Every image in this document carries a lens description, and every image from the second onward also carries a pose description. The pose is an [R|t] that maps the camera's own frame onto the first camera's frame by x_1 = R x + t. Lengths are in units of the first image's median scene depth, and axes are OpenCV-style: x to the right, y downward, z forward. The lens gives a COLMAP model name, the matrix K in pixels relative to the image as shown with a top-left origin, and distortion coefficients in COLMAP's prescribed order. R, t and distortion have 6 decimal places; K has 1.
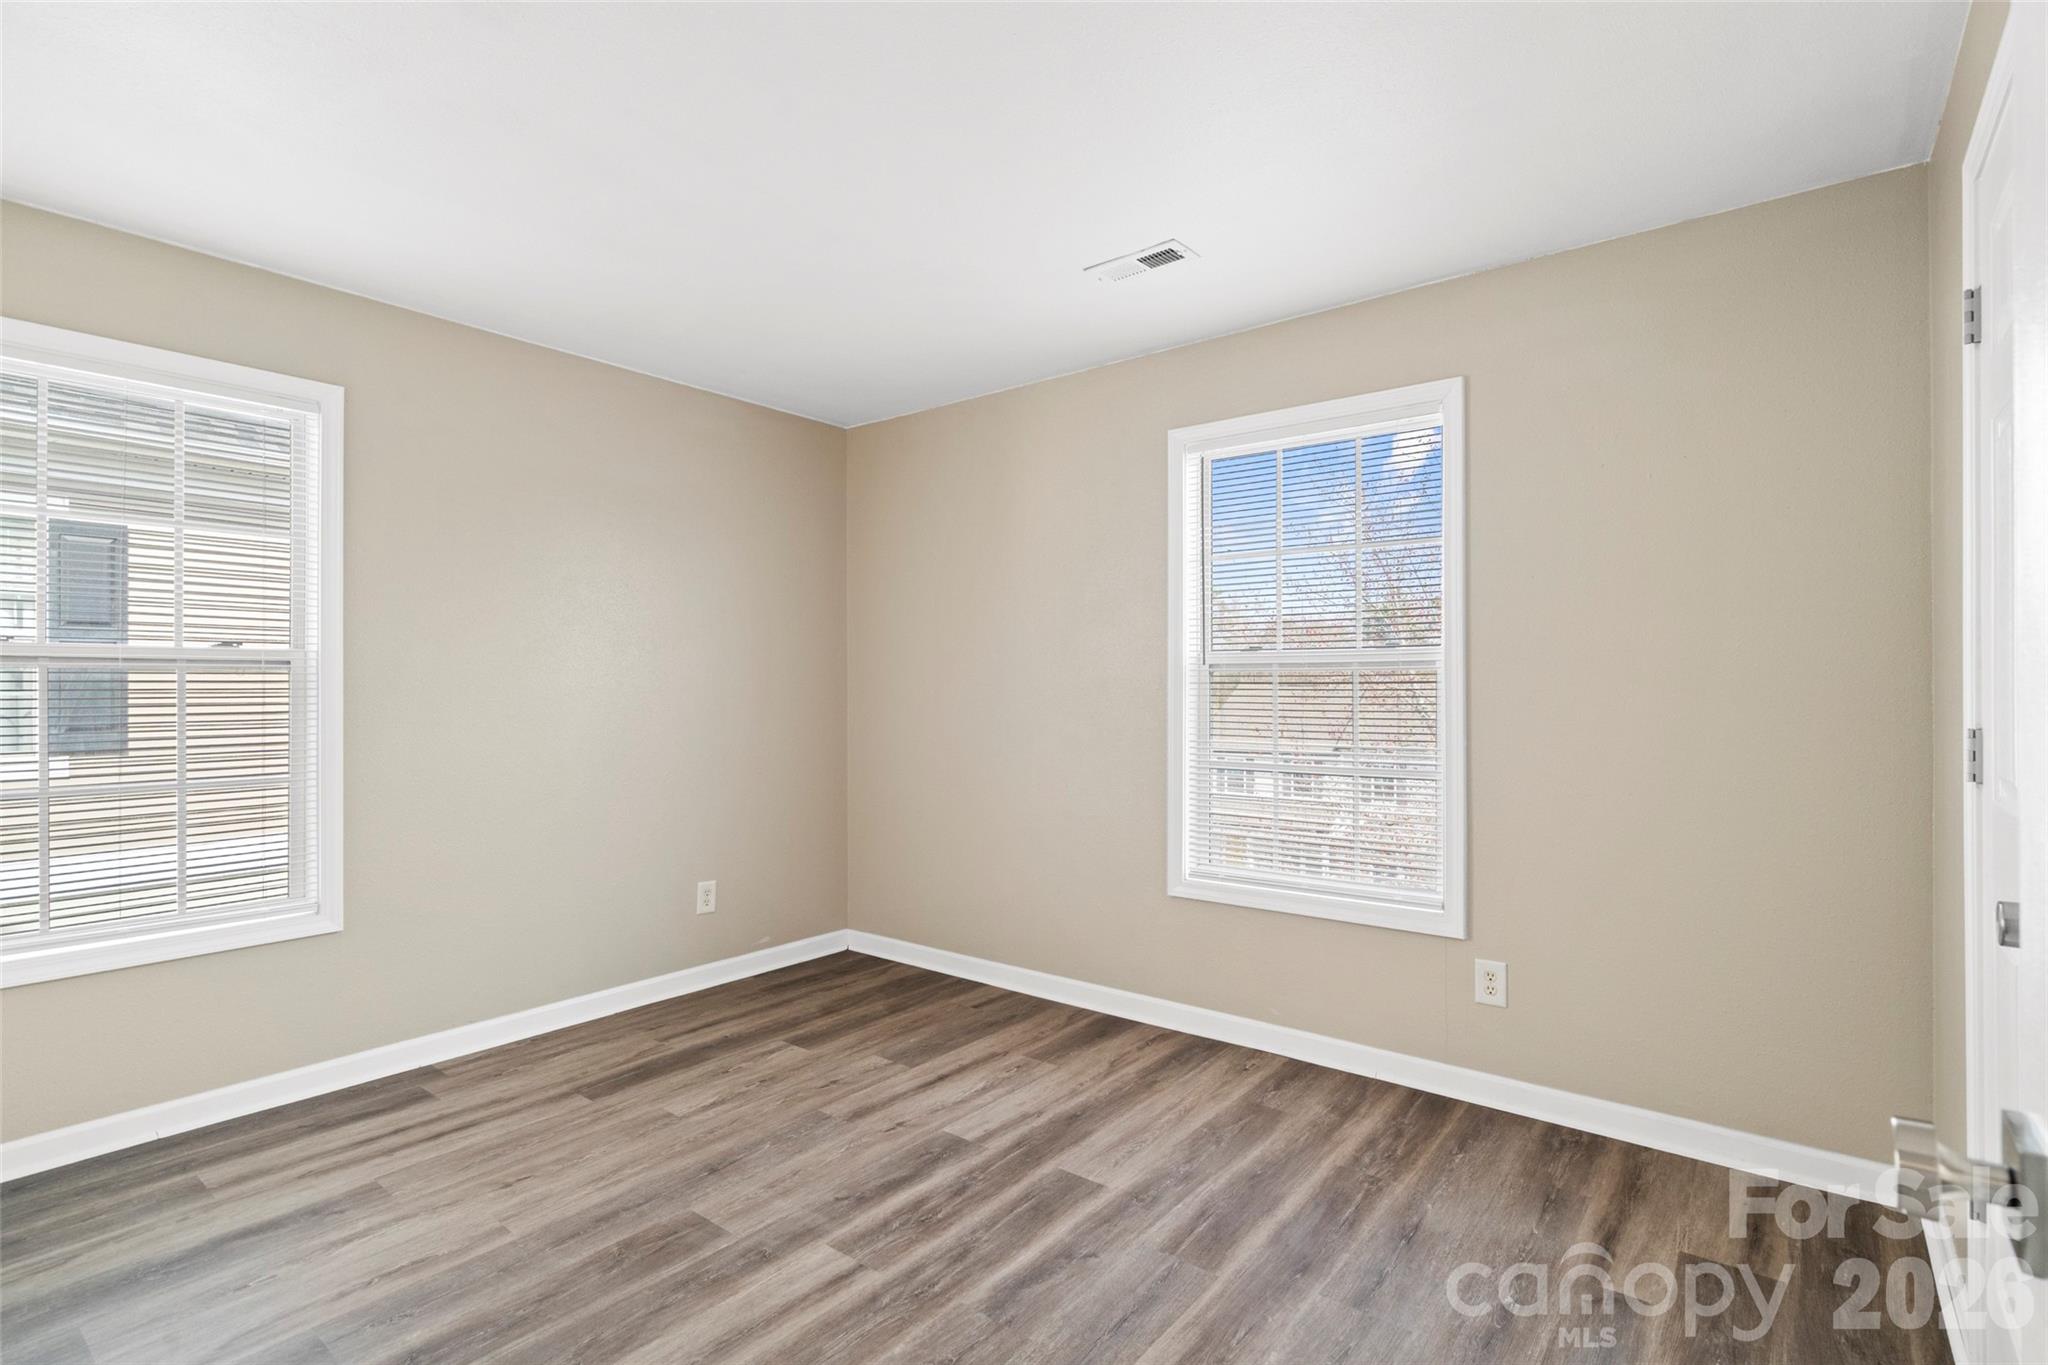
lens RADIAL K [[966.5, 0, 1028.5], [0, 966.5, 680.7], [0, 0, 1]] dist [-0.004249, -0.001064]
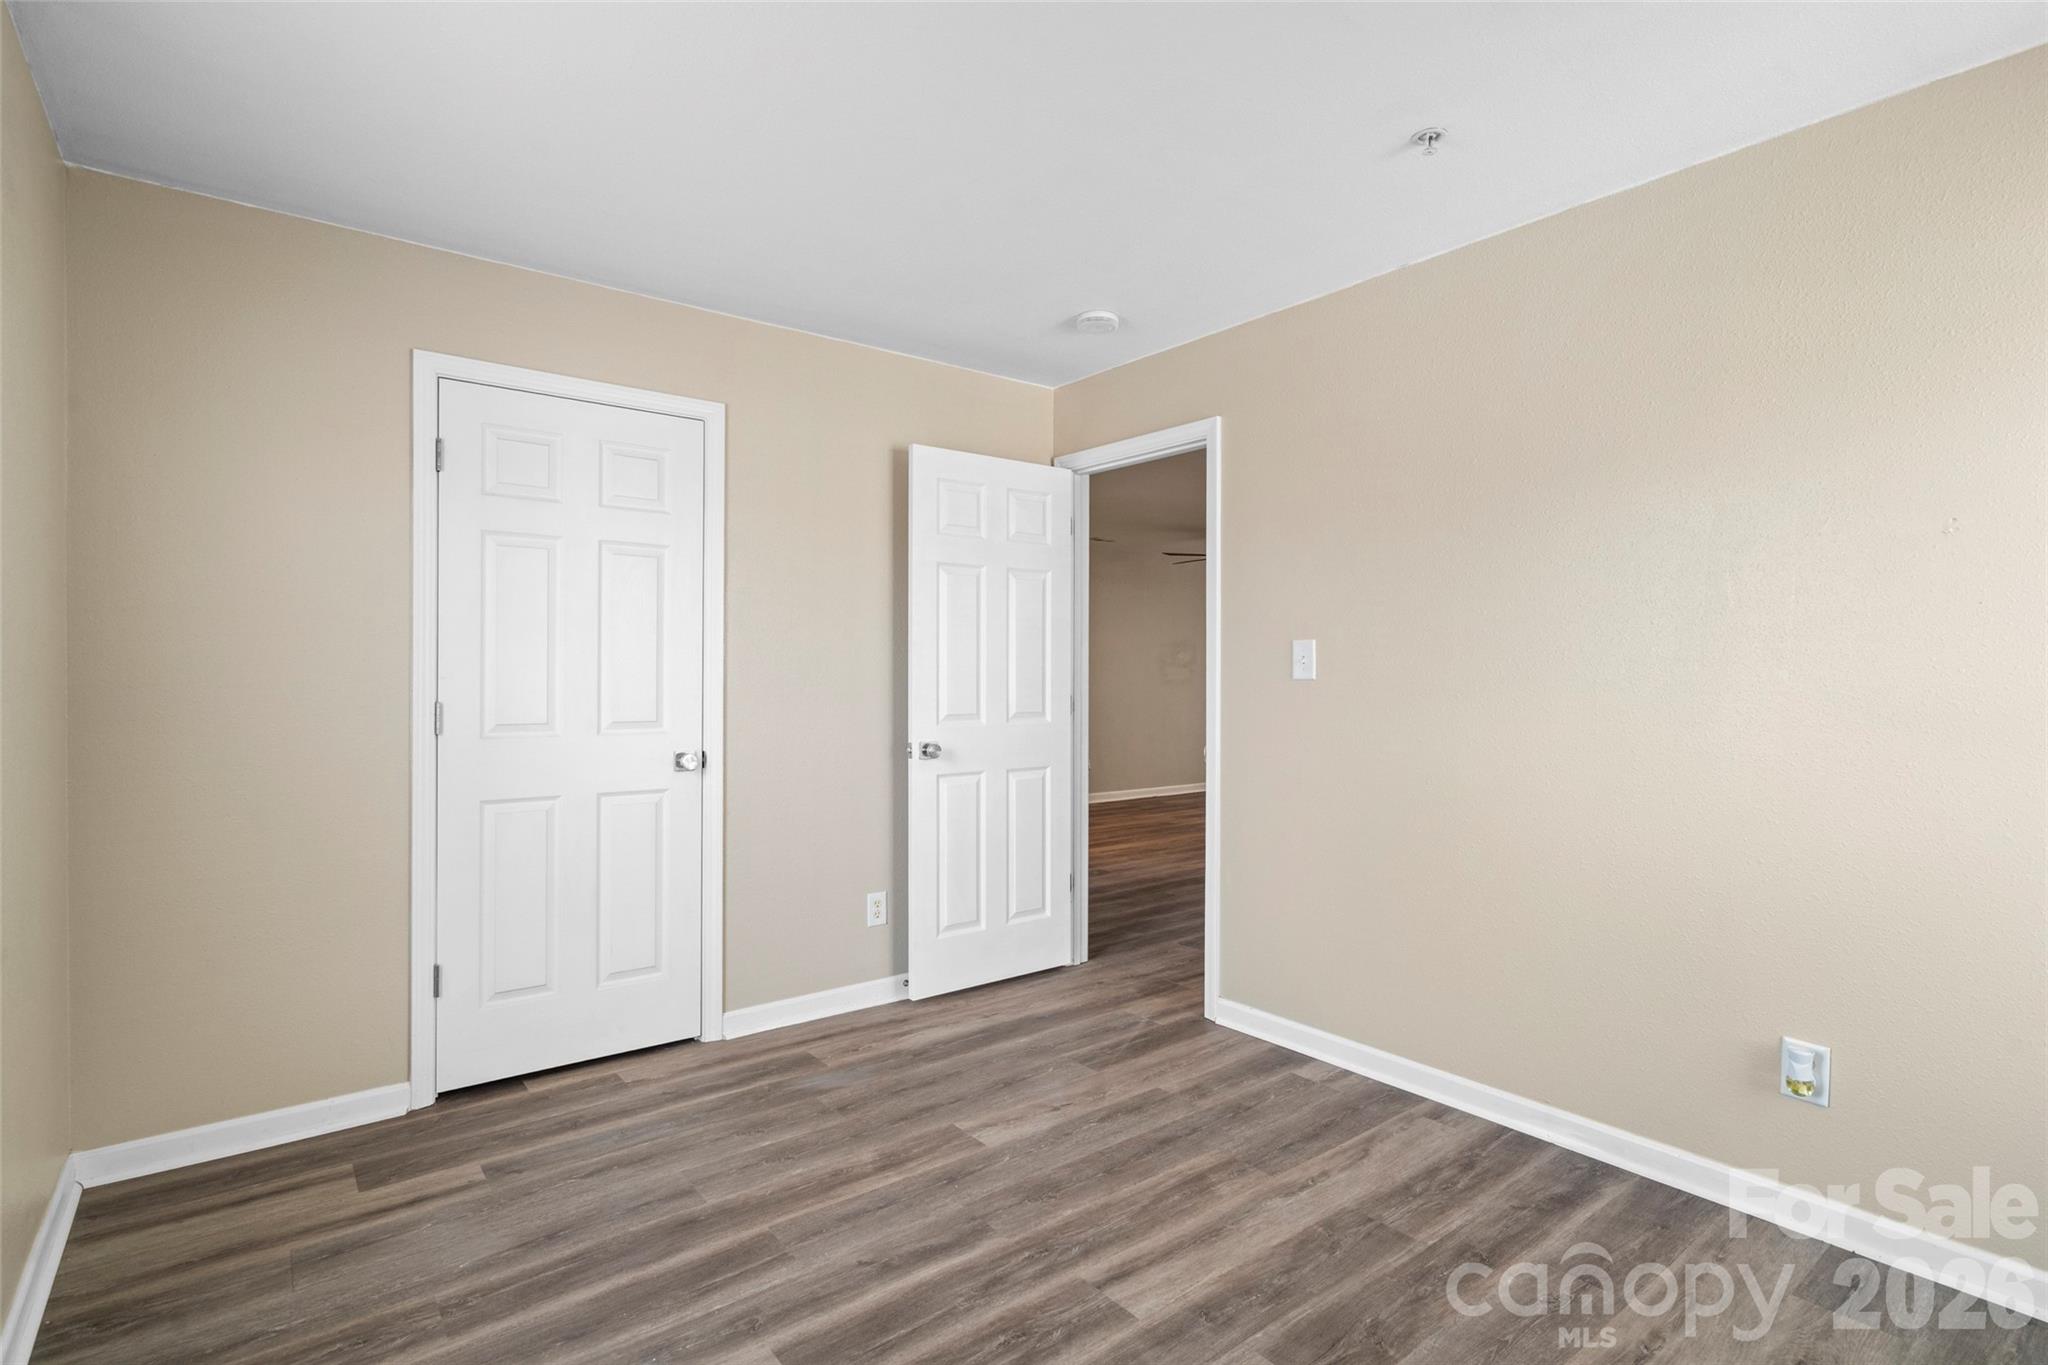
lens RADIAL K [[990.2, 0, 1023.2], [0, 990.2, 681.6], [0, 0, 1]] dist [0.000148, 0.000004]
pose [[-0.970811, 0.001892, 0.239838, -0.333997], [0.001192, 0.999995, -0.003064, 0.014409], [-0.239842, -0.002689, -0.970808, 1.951786]]
